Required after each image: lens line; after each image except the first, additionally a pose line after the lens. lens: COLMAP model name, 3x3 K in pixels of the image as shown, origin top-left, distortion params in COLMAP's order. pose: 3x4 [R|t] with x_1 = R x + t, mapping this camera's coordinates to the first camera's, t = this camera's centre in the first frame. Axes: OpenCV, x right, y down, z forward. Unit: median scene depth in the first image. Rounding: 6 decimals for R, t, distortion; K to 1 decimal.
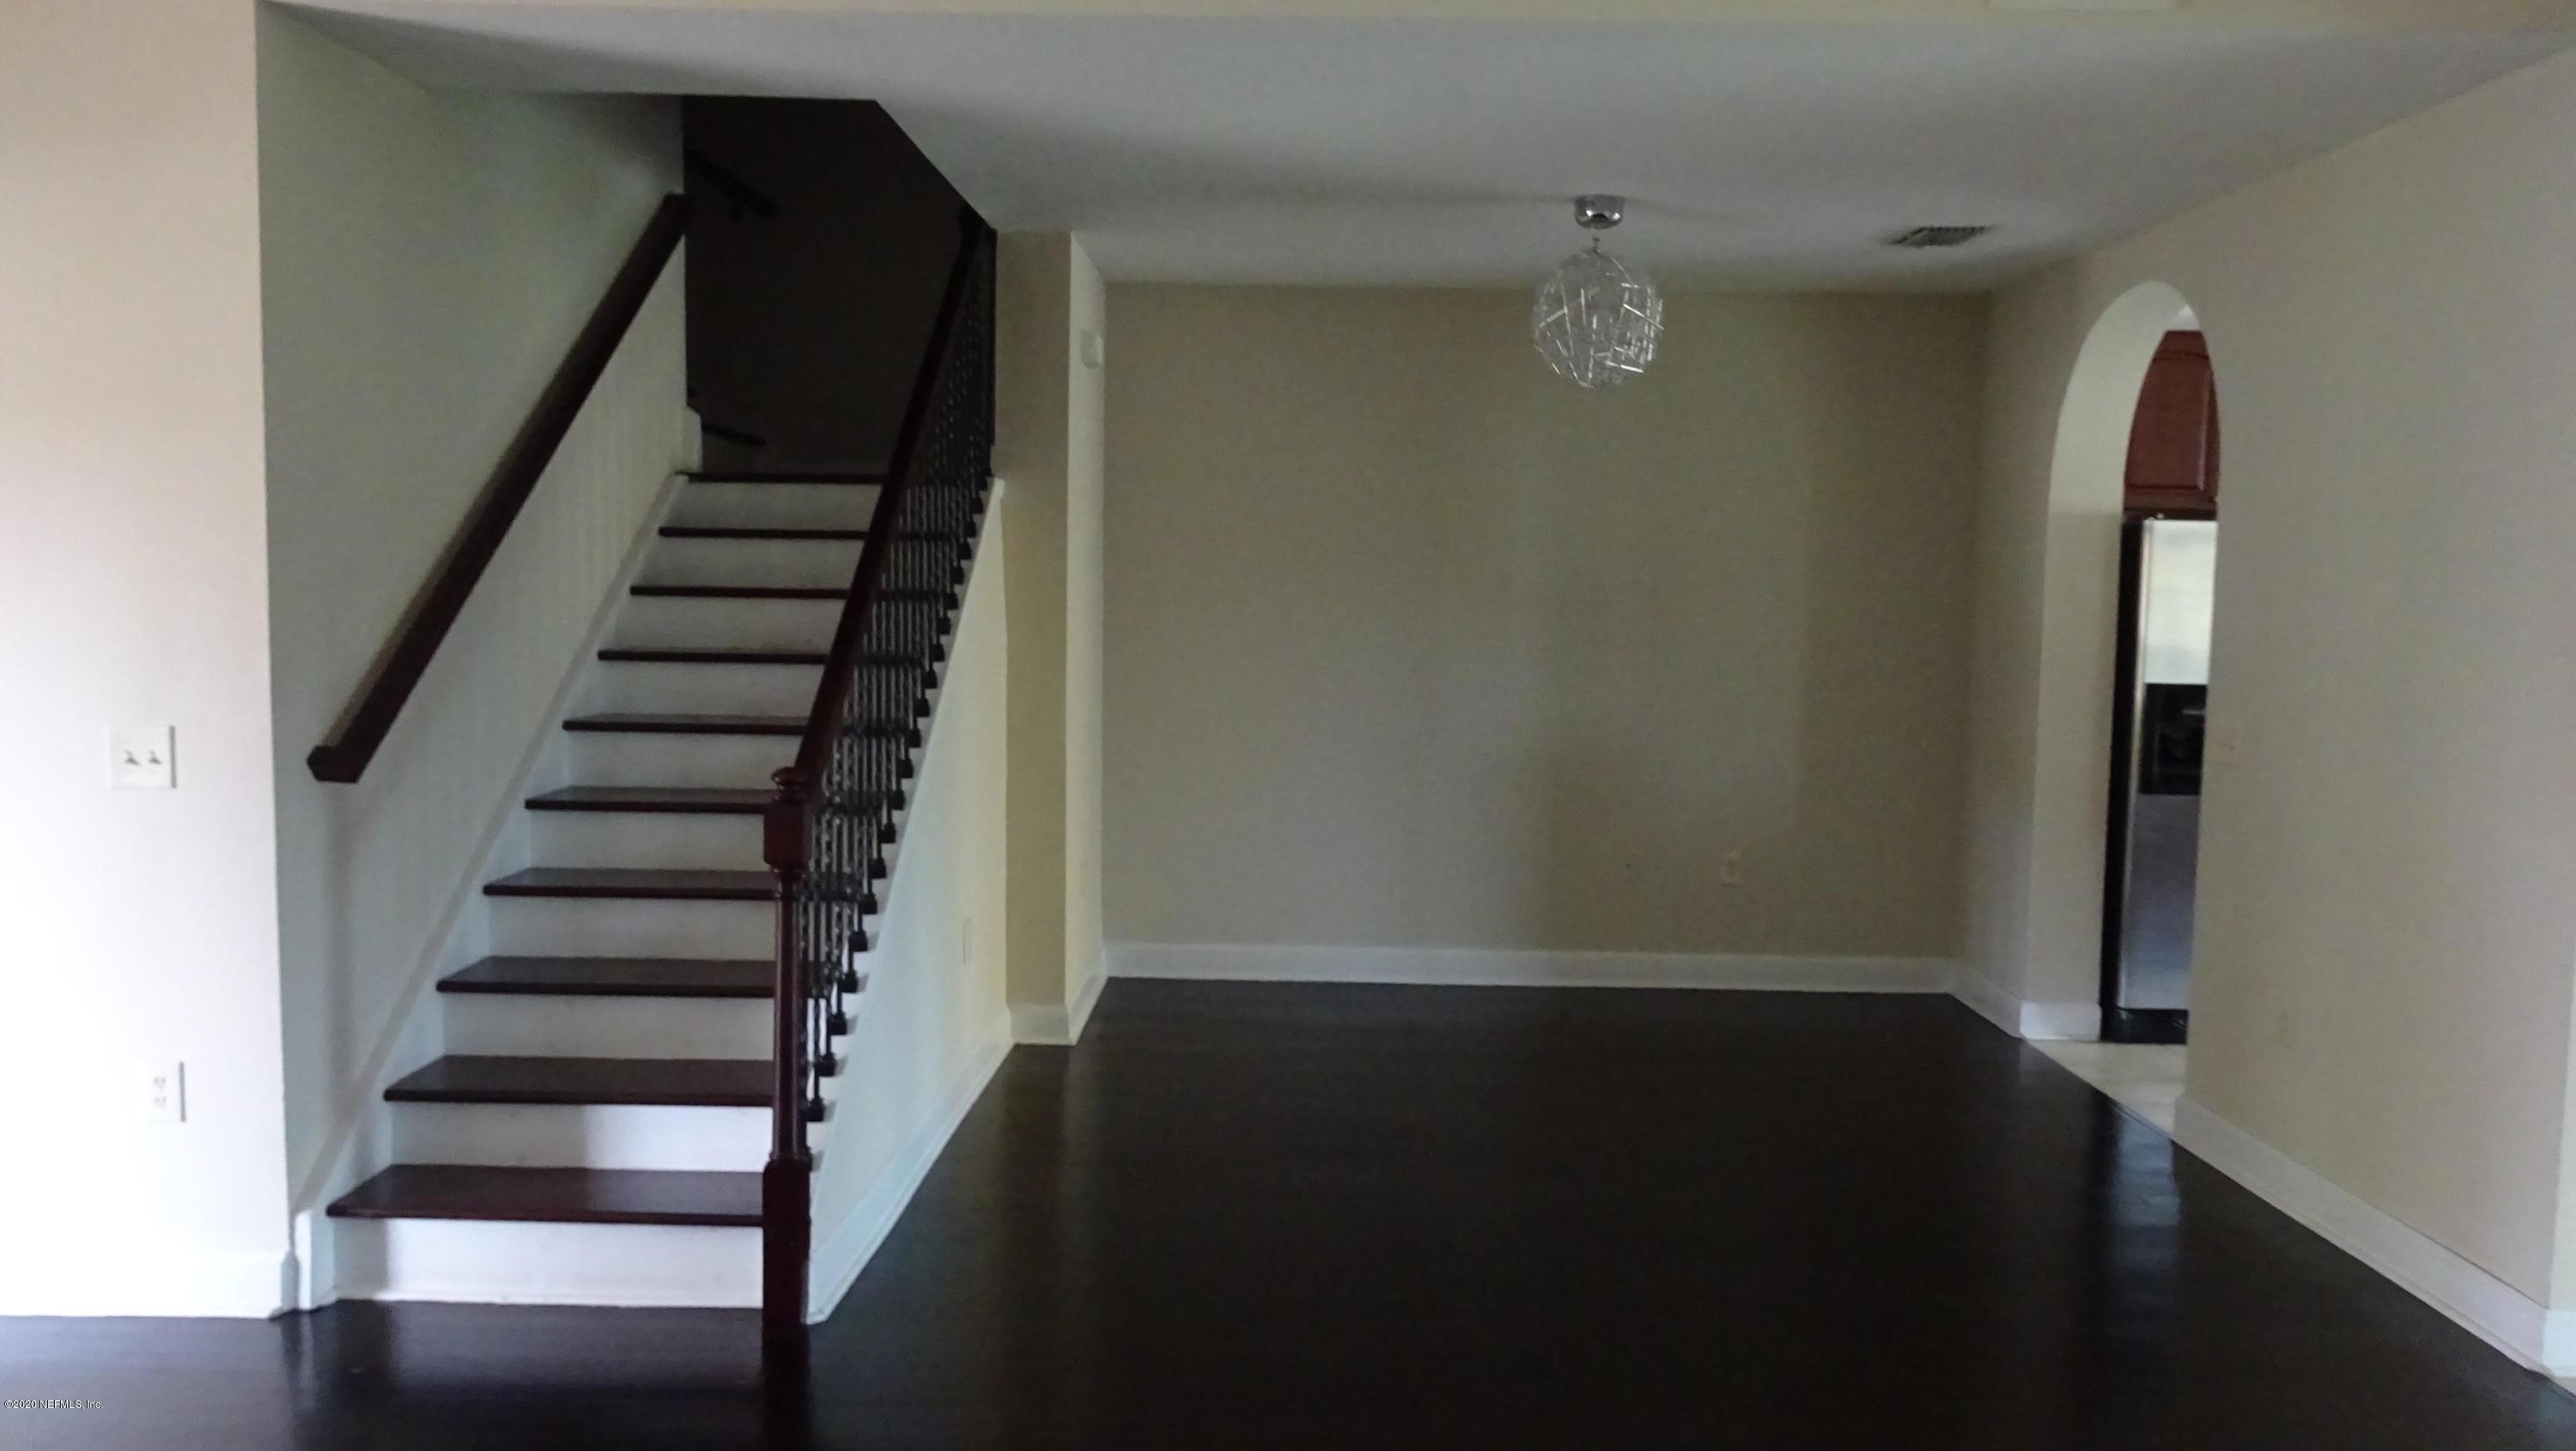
lens RADIAL K [[1891.8, 0, 1279.1], [0, 1891.8, 717.7], [0, 0, 1]] dist [0.003018, -0.010282]
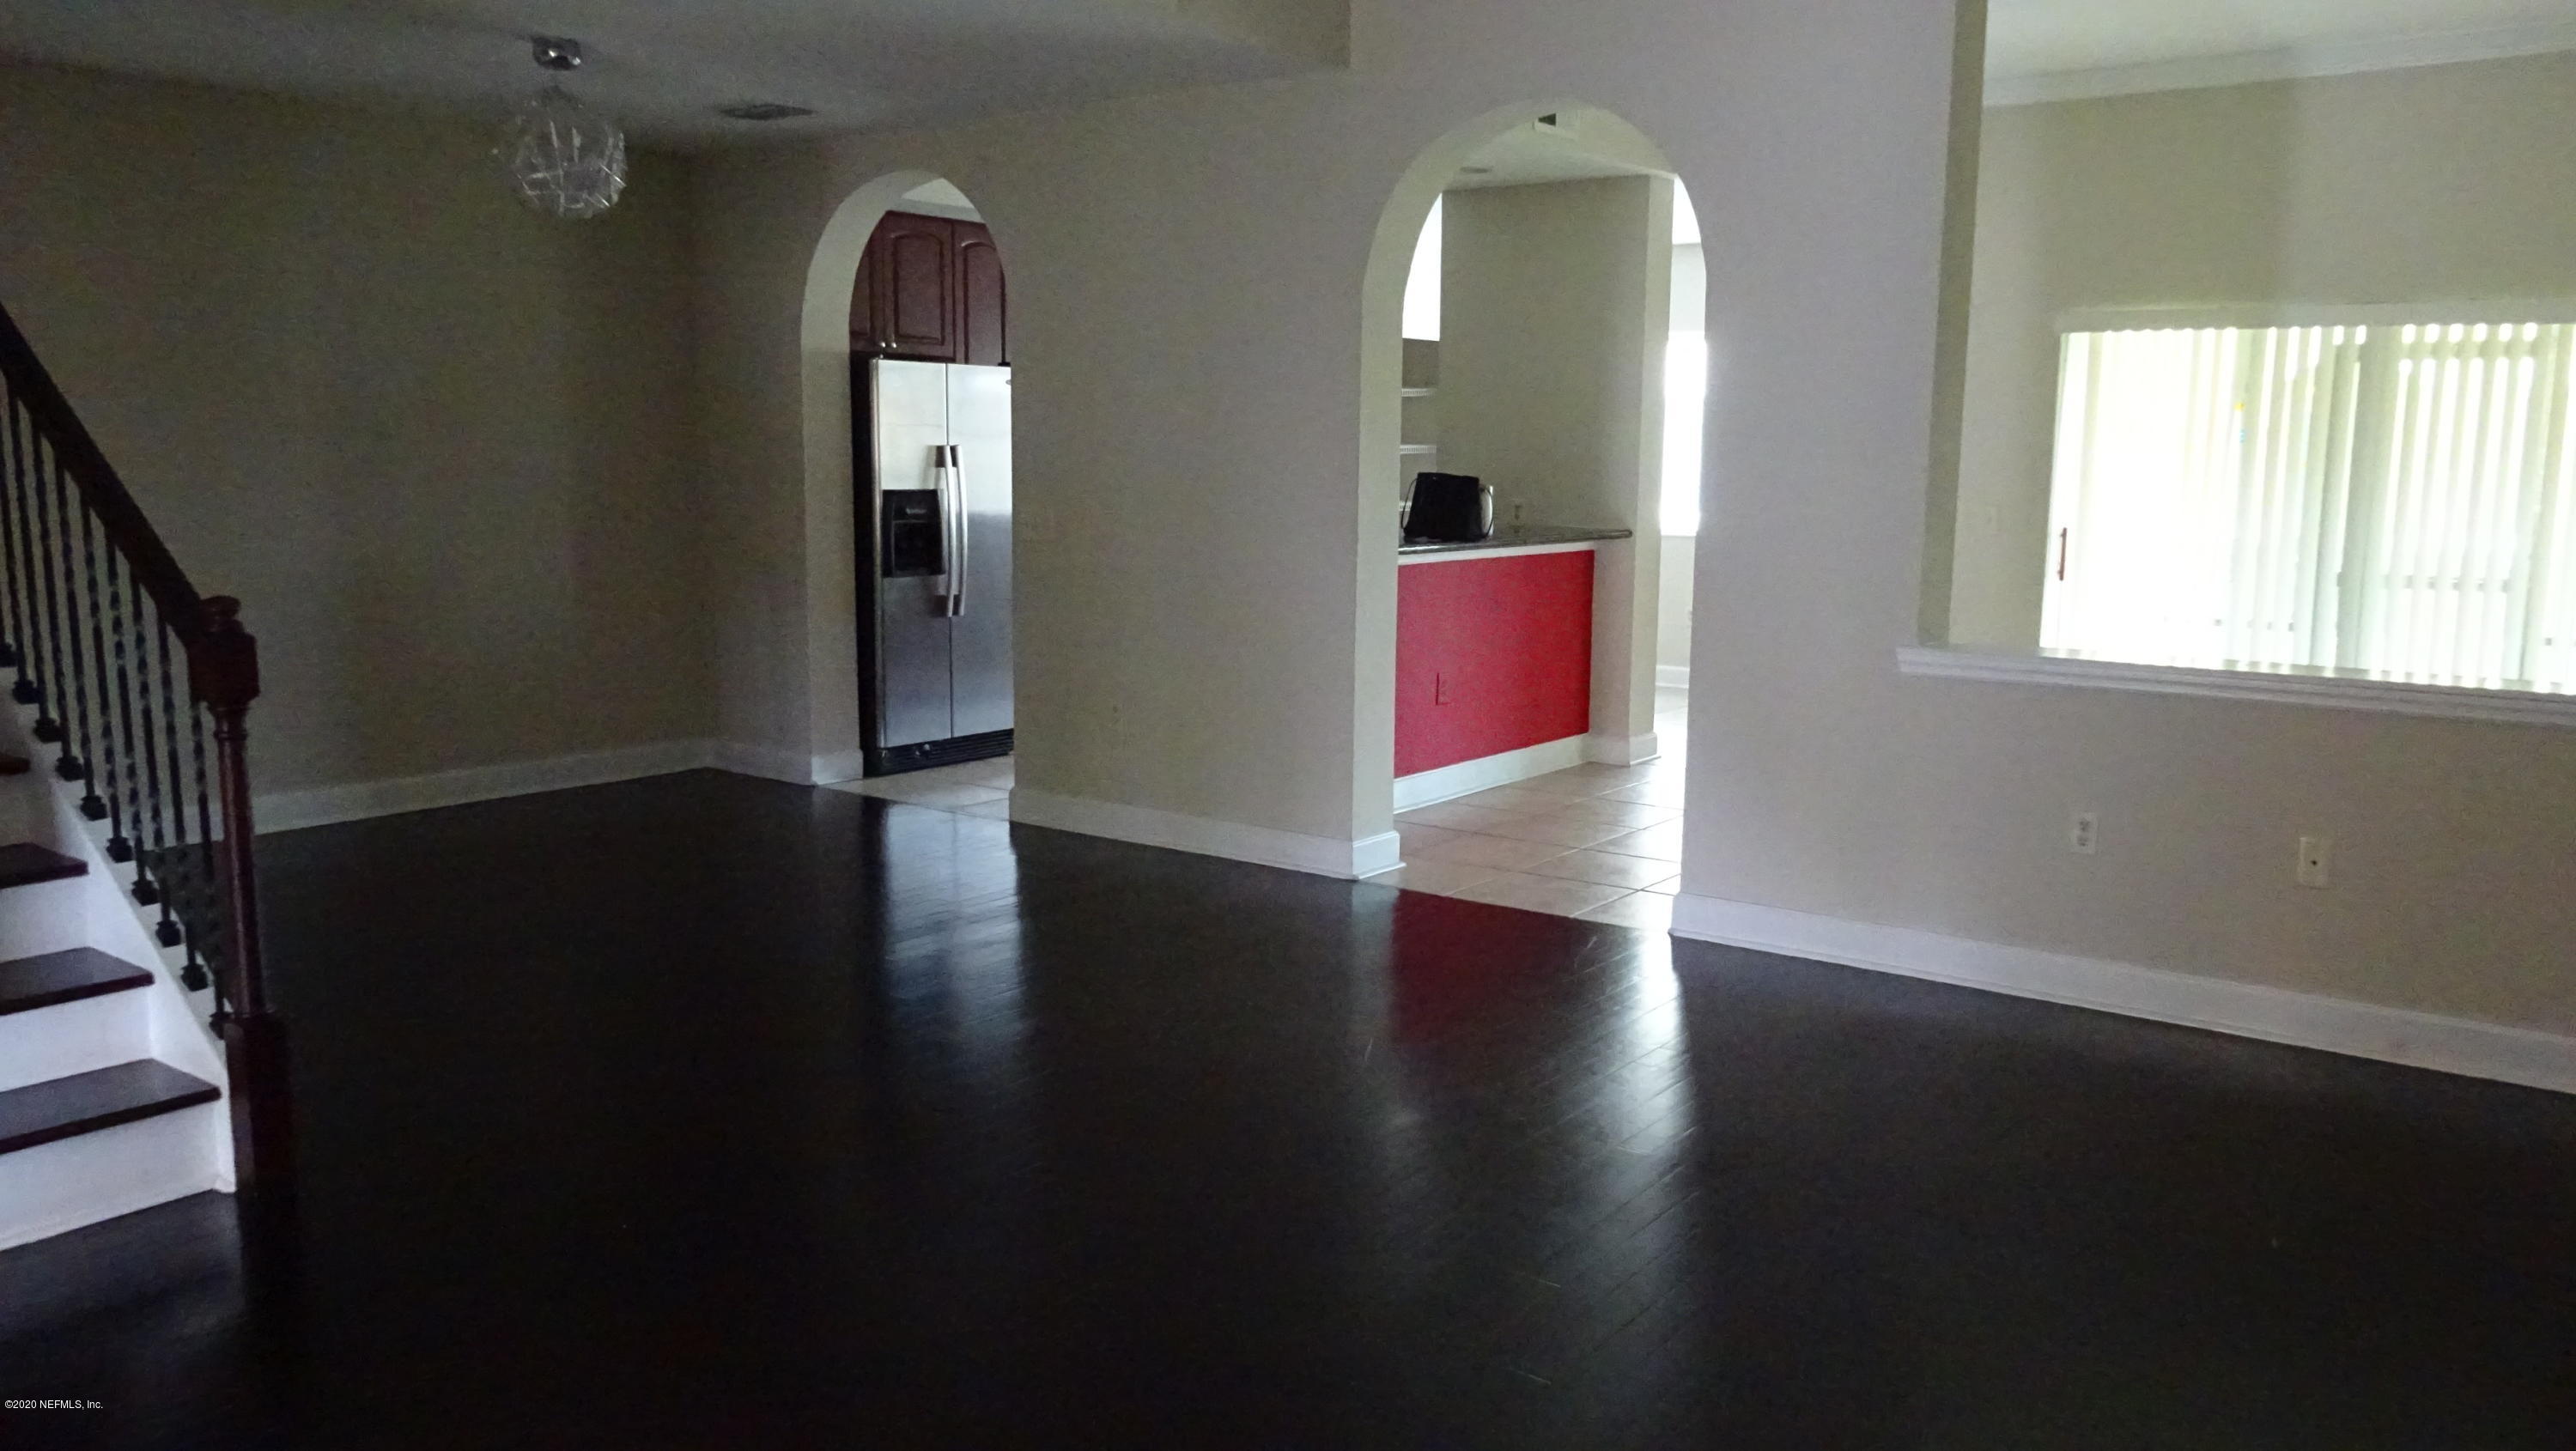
lens RADIAL K [[1891.8, 0, 1279.1], [0, 1891.8, 717.7], [0, 0, 1]] dist [0.003018, -0.010282]
pose [[0.598320, -0.122788, 0.791793, -0.406125], [0.056976, 0.992207, 0.110813, 0.007408], [-0.799229, -0.021189, 0.600653, 0.023451]]
